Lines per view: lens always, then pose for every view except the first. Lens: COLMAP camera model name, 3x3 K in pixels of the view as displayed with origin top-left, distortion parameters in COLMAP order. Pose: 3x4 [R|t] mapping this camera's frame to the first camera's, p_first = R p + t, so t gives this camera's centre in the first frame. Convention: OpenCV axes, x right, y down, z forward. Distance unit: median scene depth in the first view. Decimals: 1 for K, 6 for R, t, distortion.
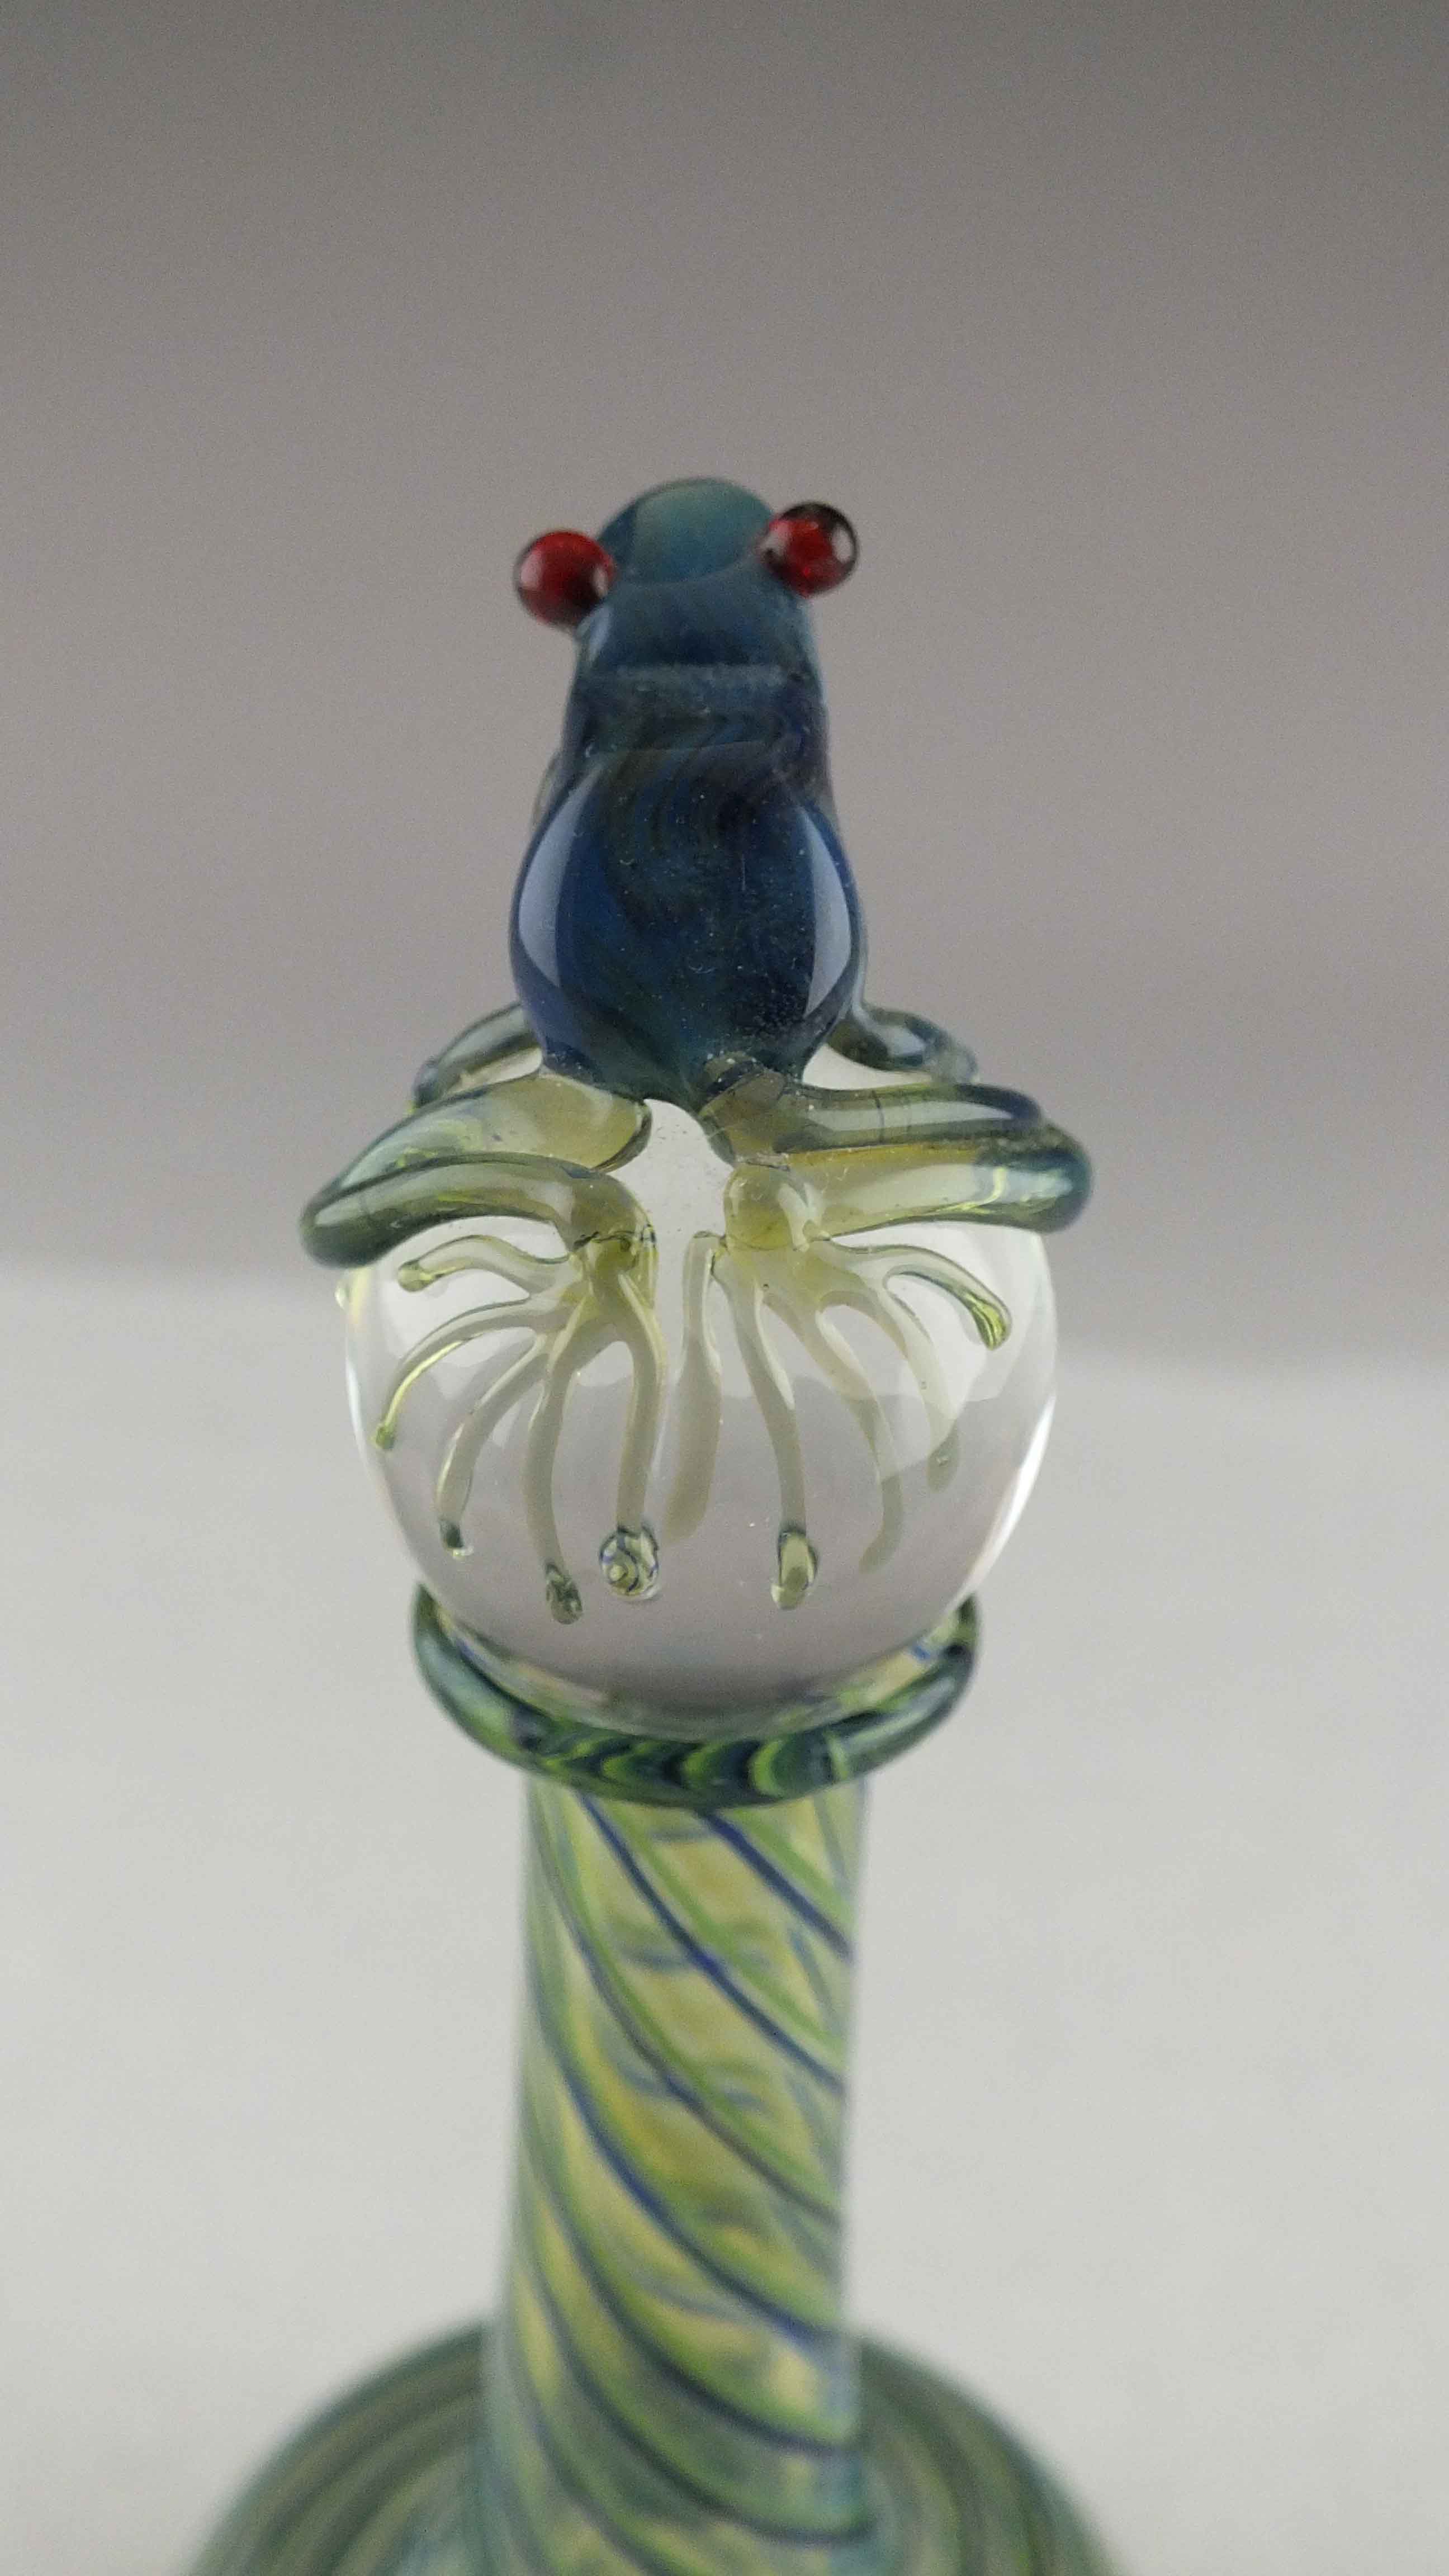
lens RADIAL K [[3041.5, 0, 720.6], [0, 3041.5, 1275.6], [0, 0, 1]] dist [0.028283, 0.000000]
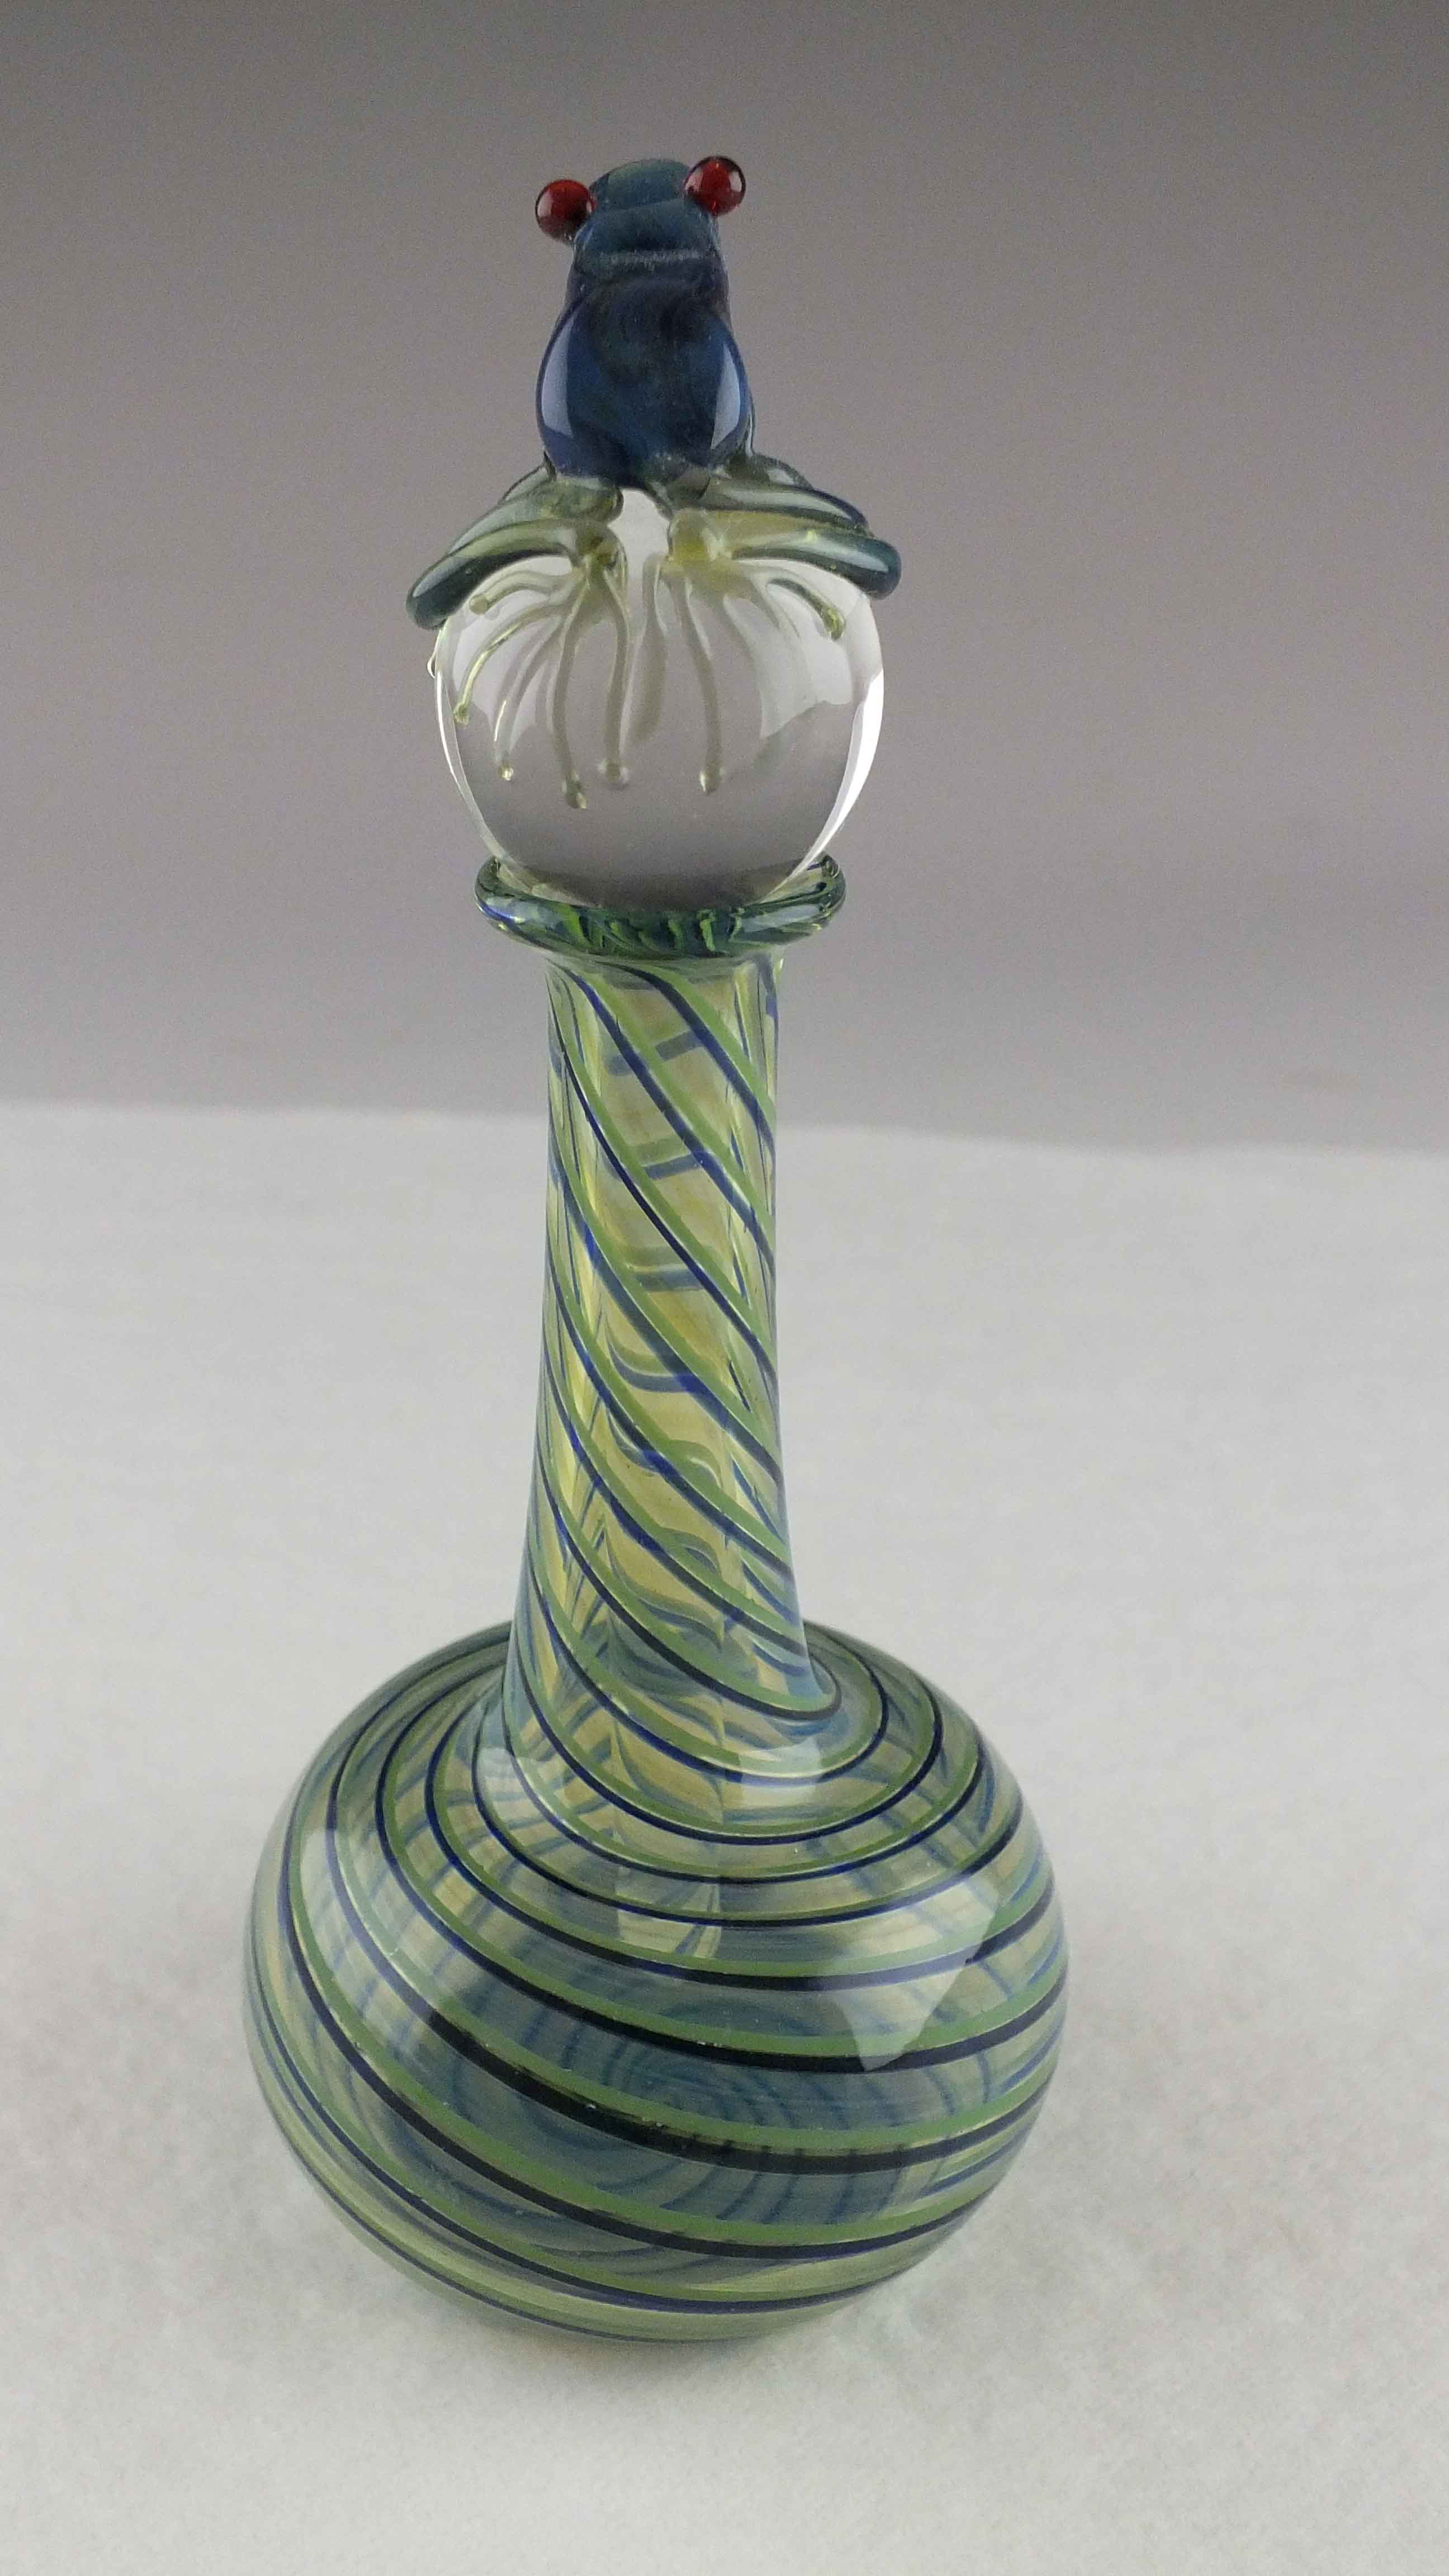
lens RADIAL K [[3041.5, 0, 730.2], [0, 3041.5, 1298.2], [0, 0, 1]] dist [0.028283, 0.000000]
pose [[0.999826, -0.018558, -0.002111, 0.029608], [0.018242, 0.994503, -0.103108, 0.527405], [0.004013, 0.103052, 0.994668, -0.572652]]
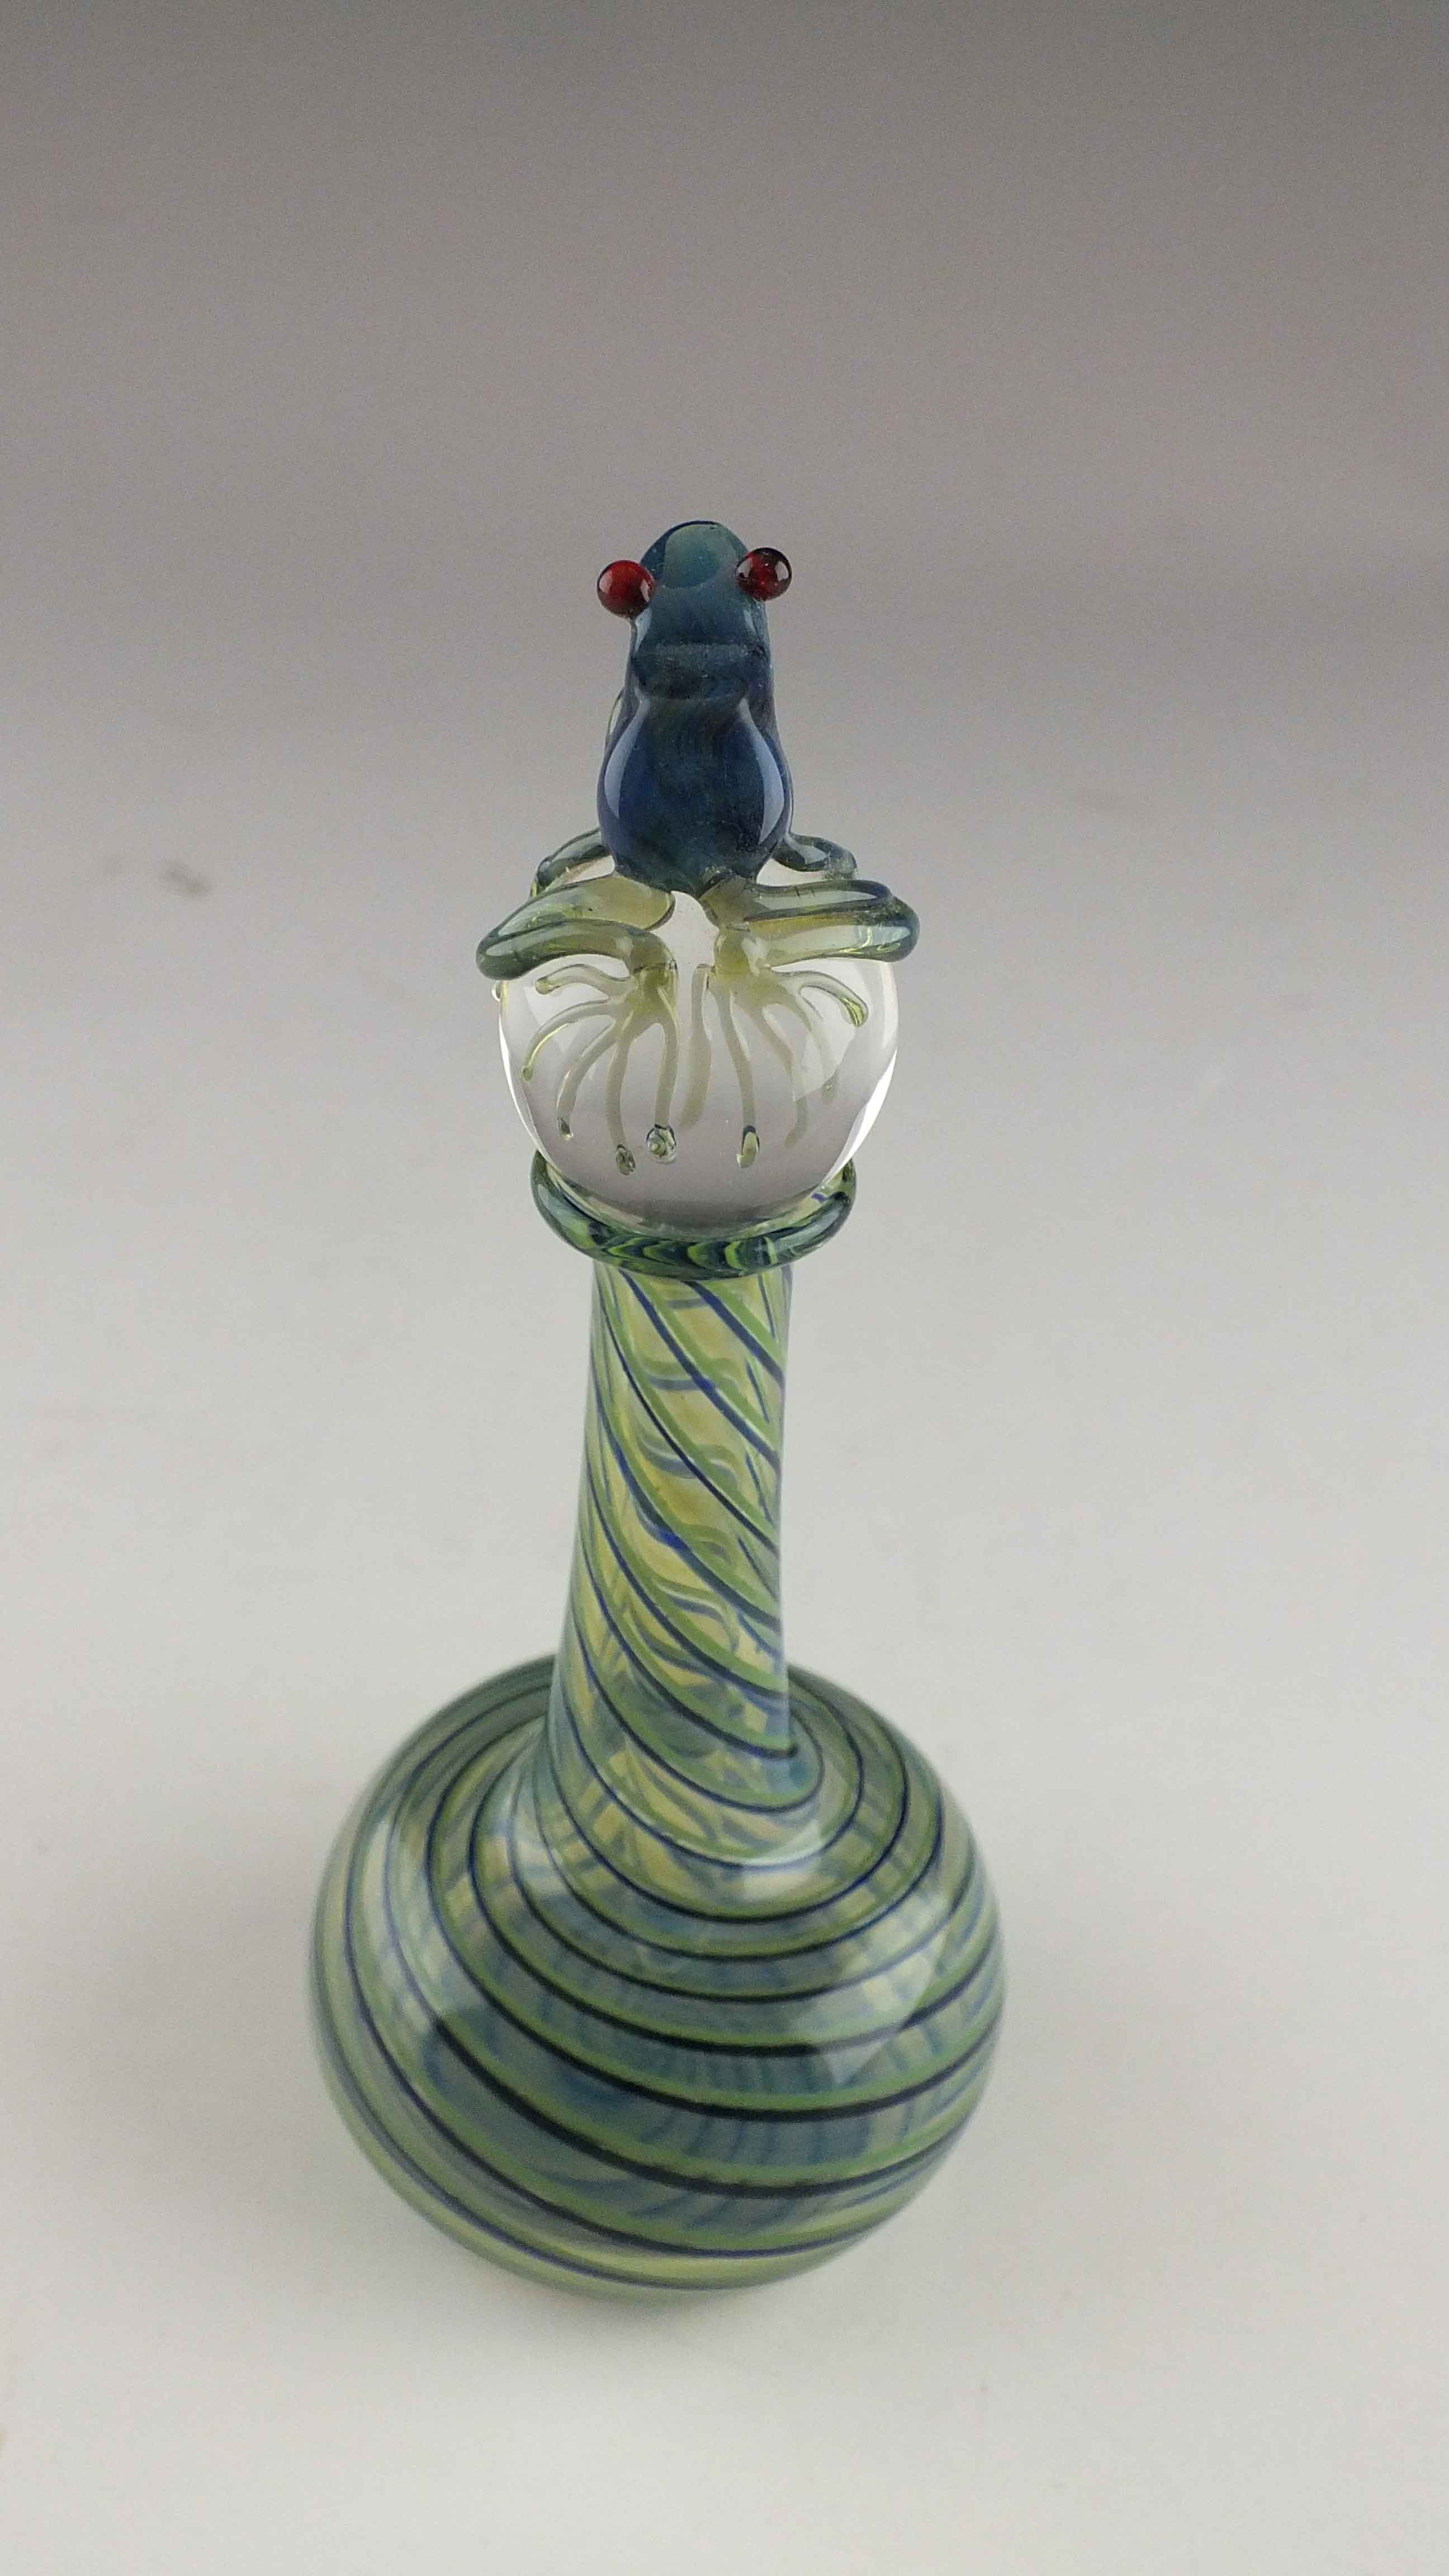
lens RADIAL K [[3041.5, 0, 700.1], [0, 3041.5, 1270.0], [0, 0, 1]] dist [0.028283, 0.000000]
pose [[0.999956, 0.008415, 0.004182, -0.012316], [-0.008850, 0.992945, 0.118249, -0.045828], [-0.003158, -0.118280, 0.992975, -0.817625]]
